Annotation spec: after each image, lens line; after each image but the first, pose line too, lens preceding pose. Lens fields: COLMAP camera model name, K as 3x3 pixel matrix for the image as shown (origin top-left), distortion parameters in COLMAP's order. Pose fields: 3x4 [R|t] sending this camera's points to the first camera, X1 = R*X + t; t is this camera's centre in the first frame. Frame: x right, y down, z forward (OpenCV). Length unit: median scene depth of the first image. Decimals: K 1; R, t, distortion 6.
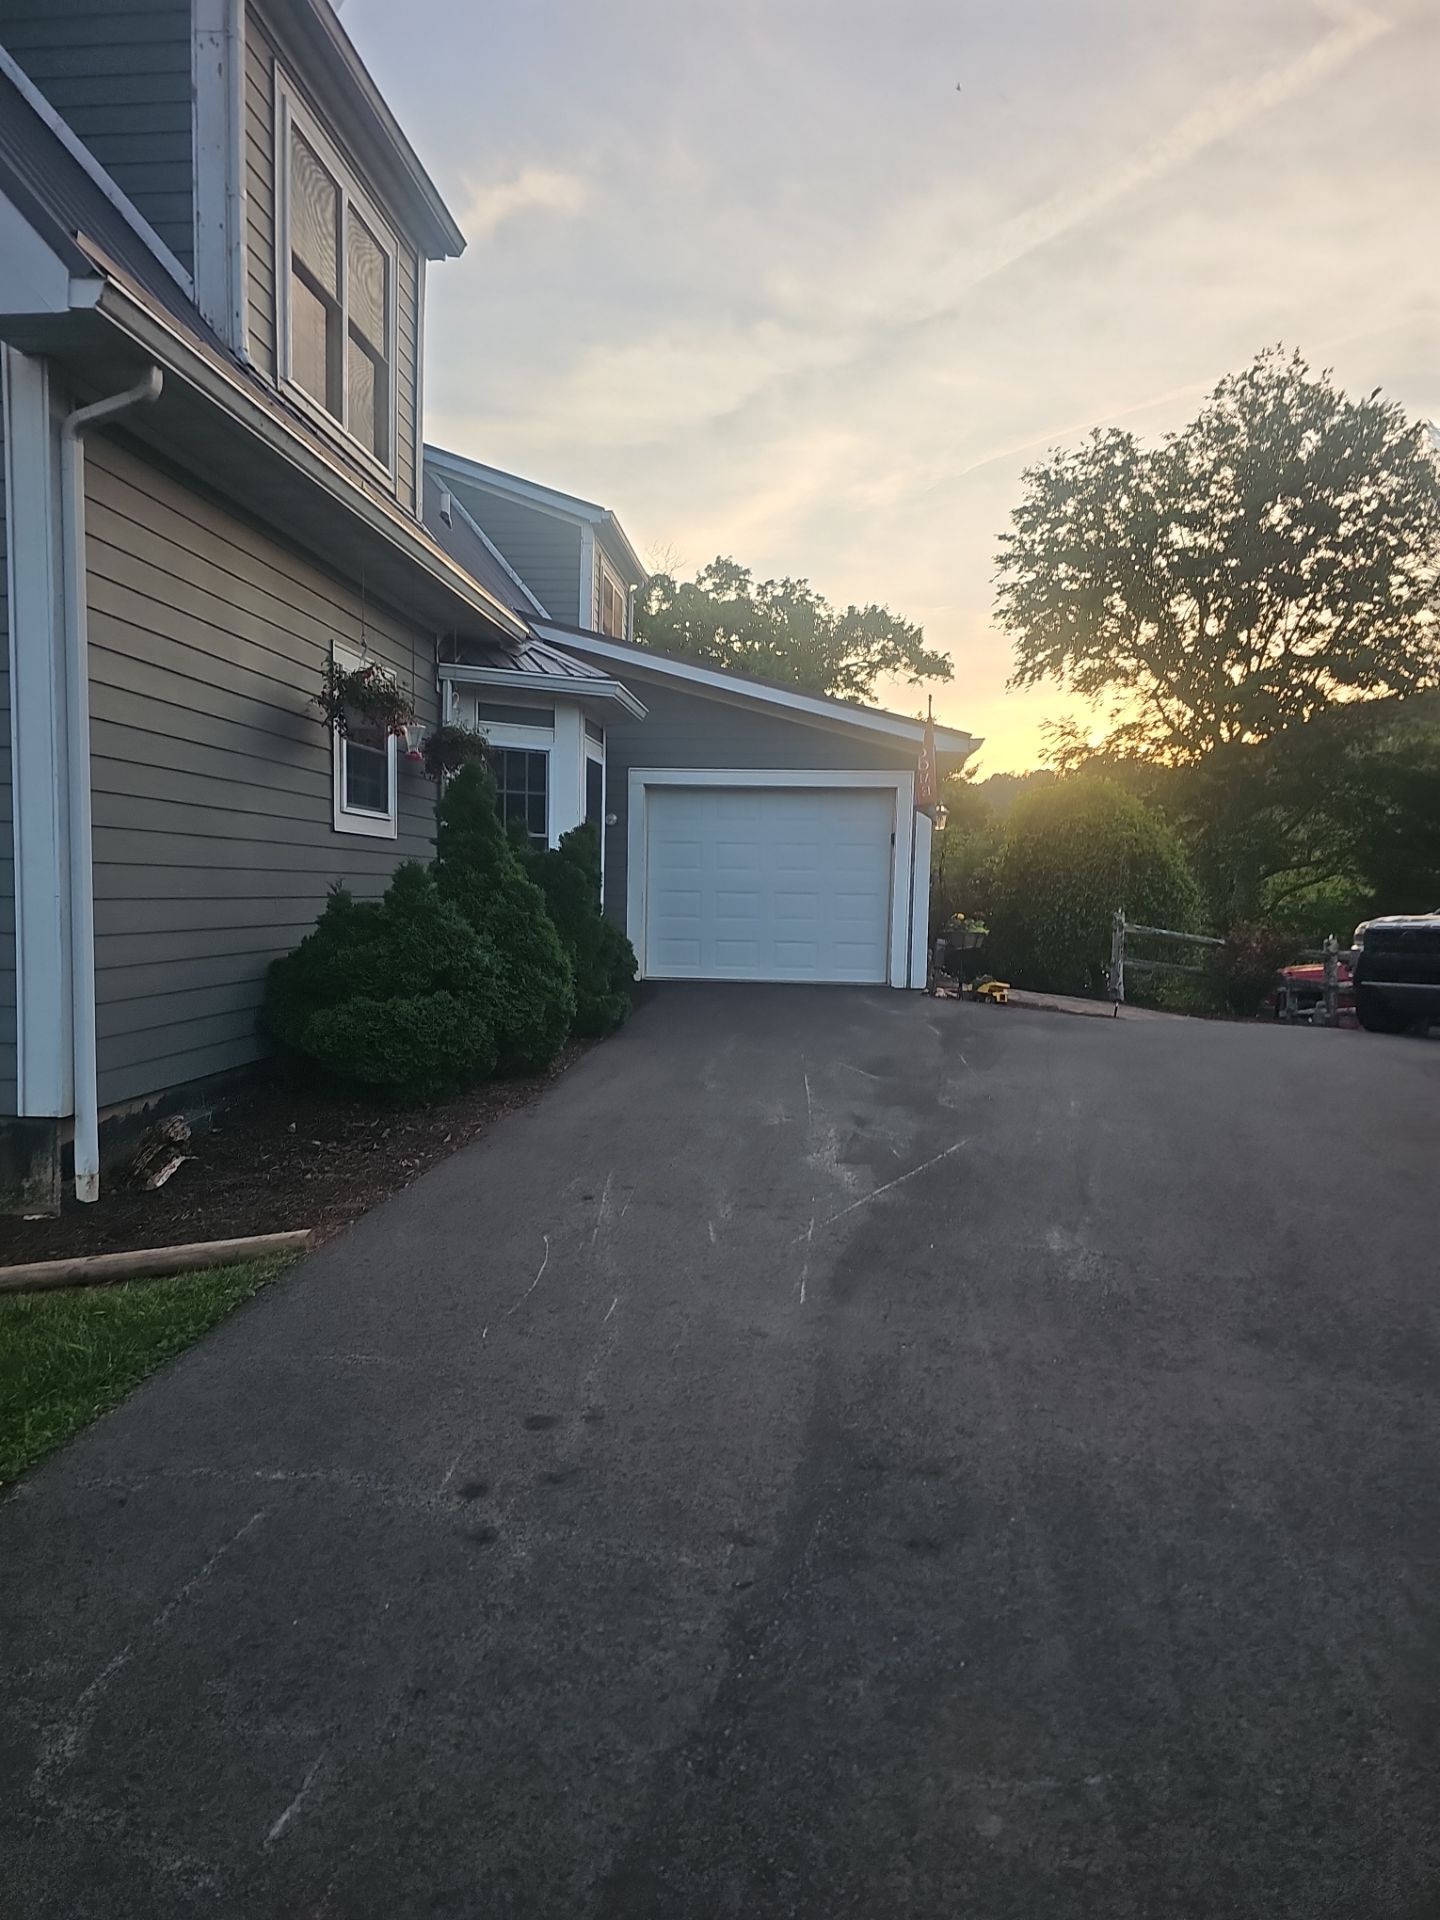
lens RADIAL K [[1275.0, 0, 720.0], [0, 1275.0, 960.0], [0, 0, 1]] dist [0.073839, -0.058336]
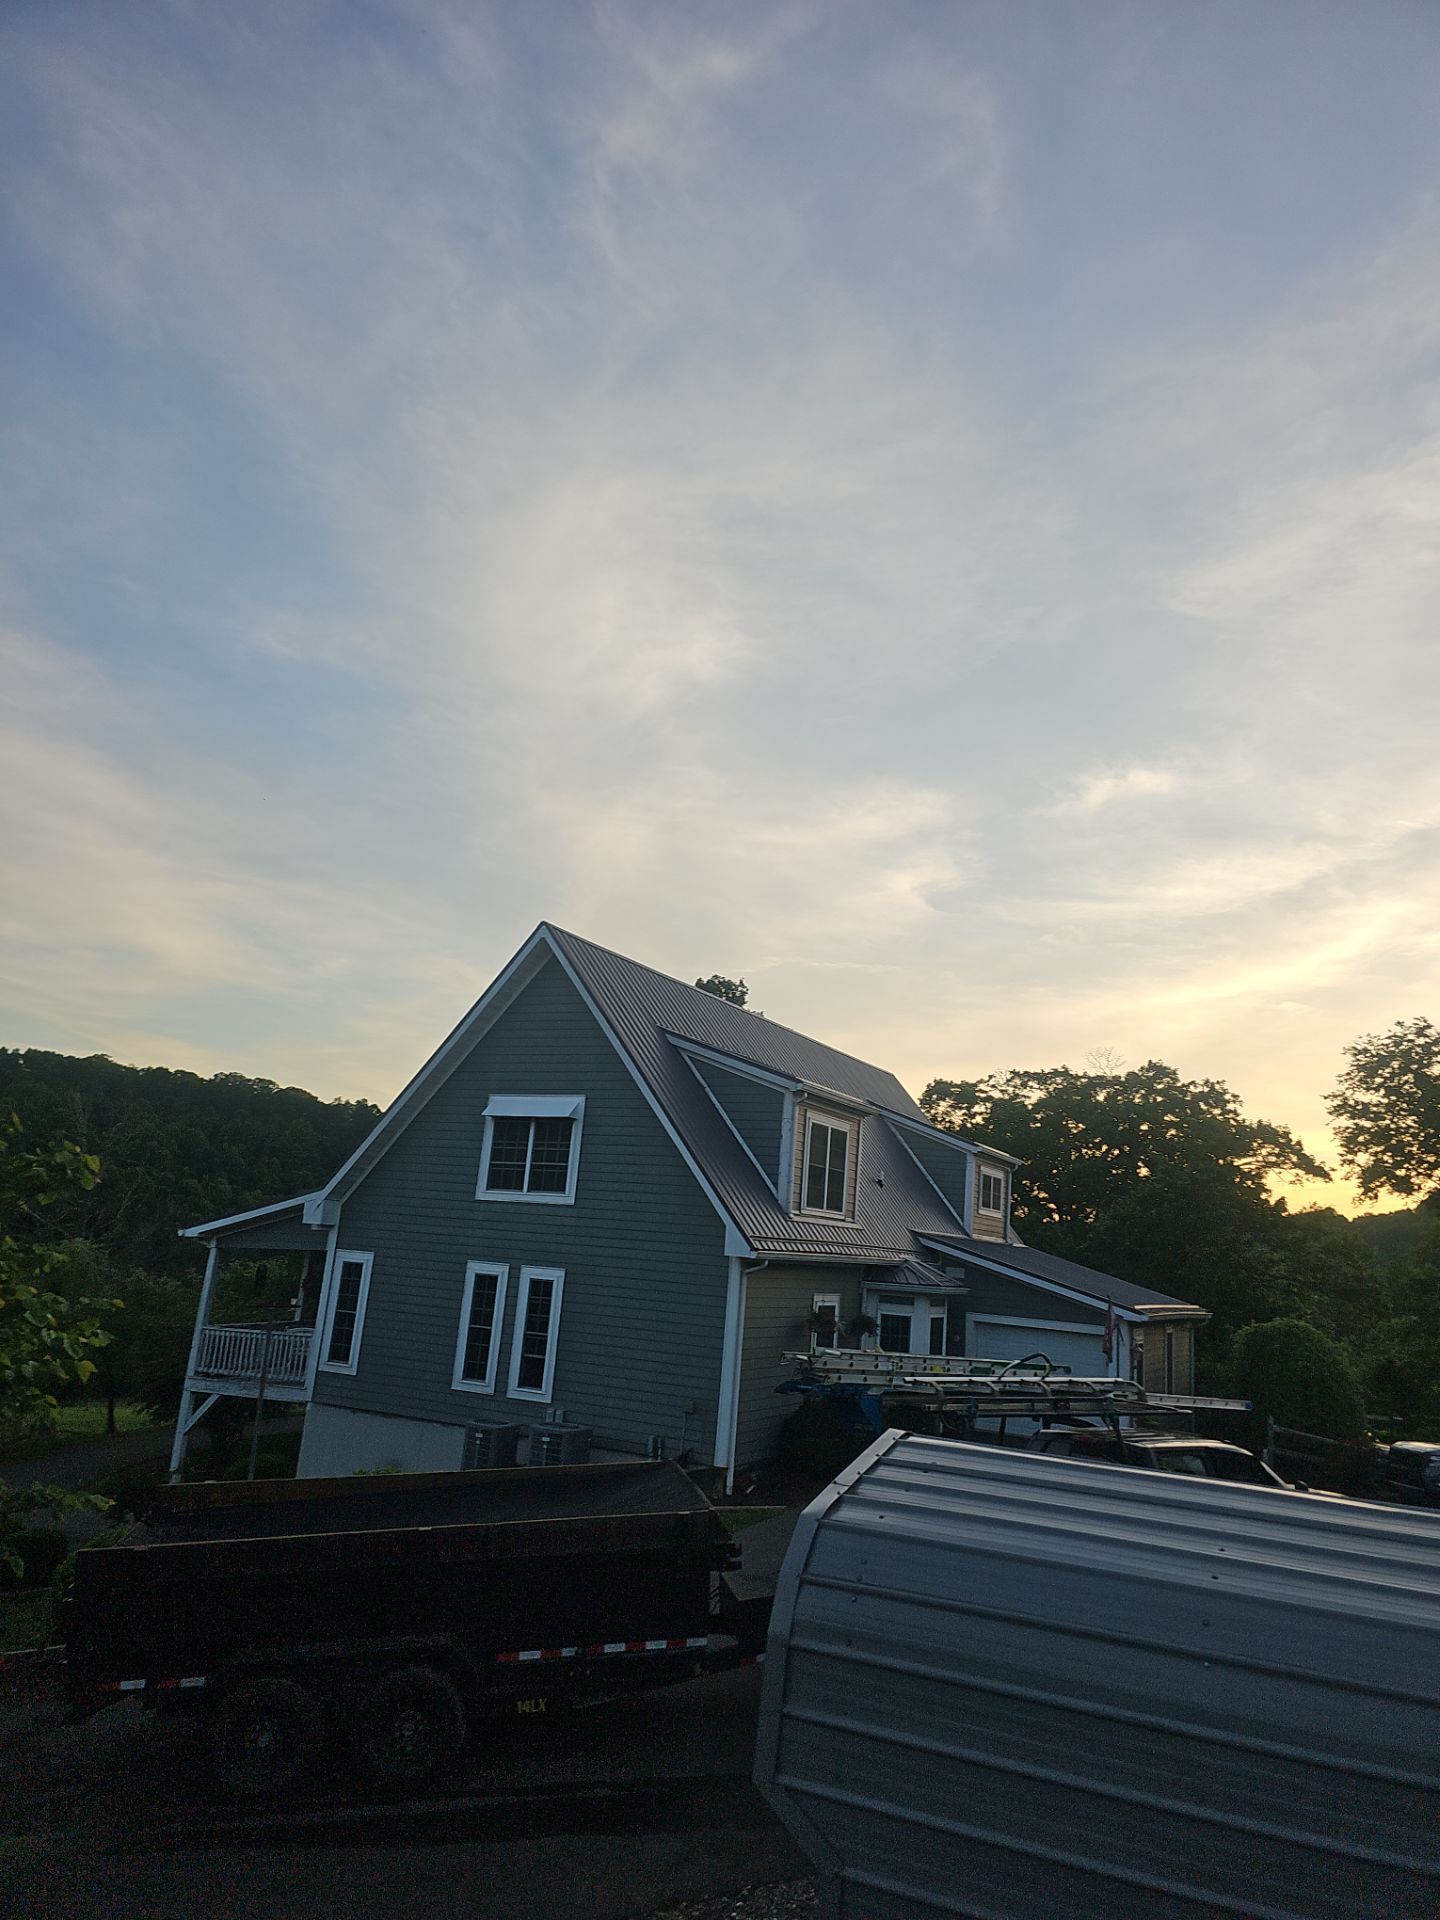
lens RADIAL K [[1283.0, 0, 752.1], [0, 1283.0, 955.2], [0, 0, 1]] dist [0.066763, -0.001168]
pose [[0.928709, -0.031112, -0.369502, 0.691158], [-0.079120, 0.956901, -0.279430, -0.177758], [0.362271, 0.288744, 0.886220, -1.901802]]
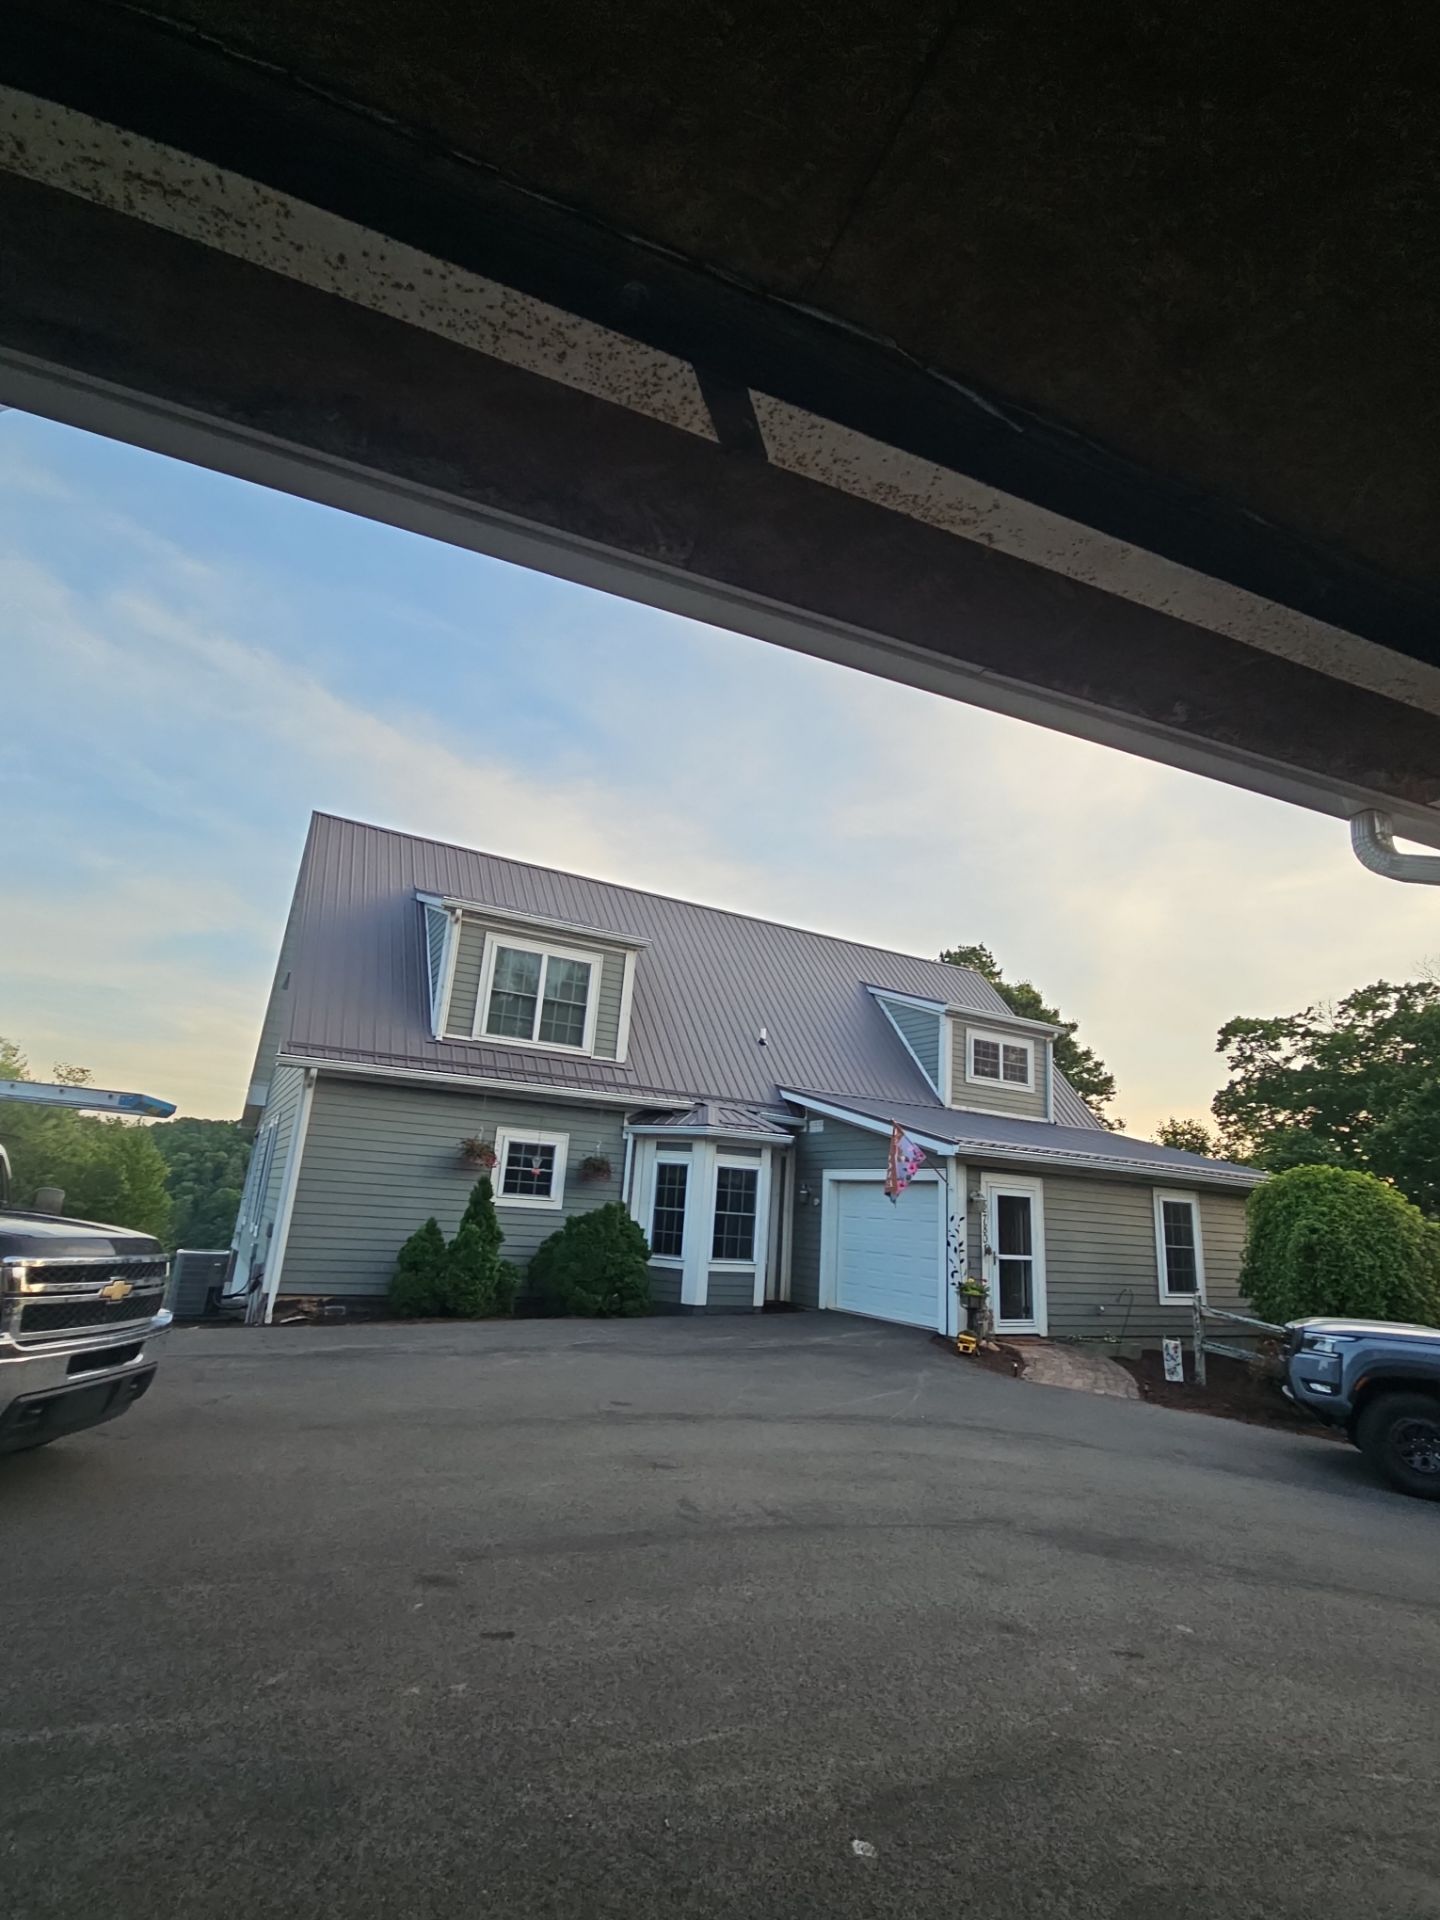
lens RADIAL K [[924.6, 0, 727.8], [0, 924.6, 964.7], [0, 0, 1]] dist [0.009456, 0.000056]
pose [[0.573174, -0.197677, -0.795232, 1.615569], [-0.095028, 0.947884, -0.304116, -0.047482], [0.813905, 0.249881, 0.524518, 0.373450]]
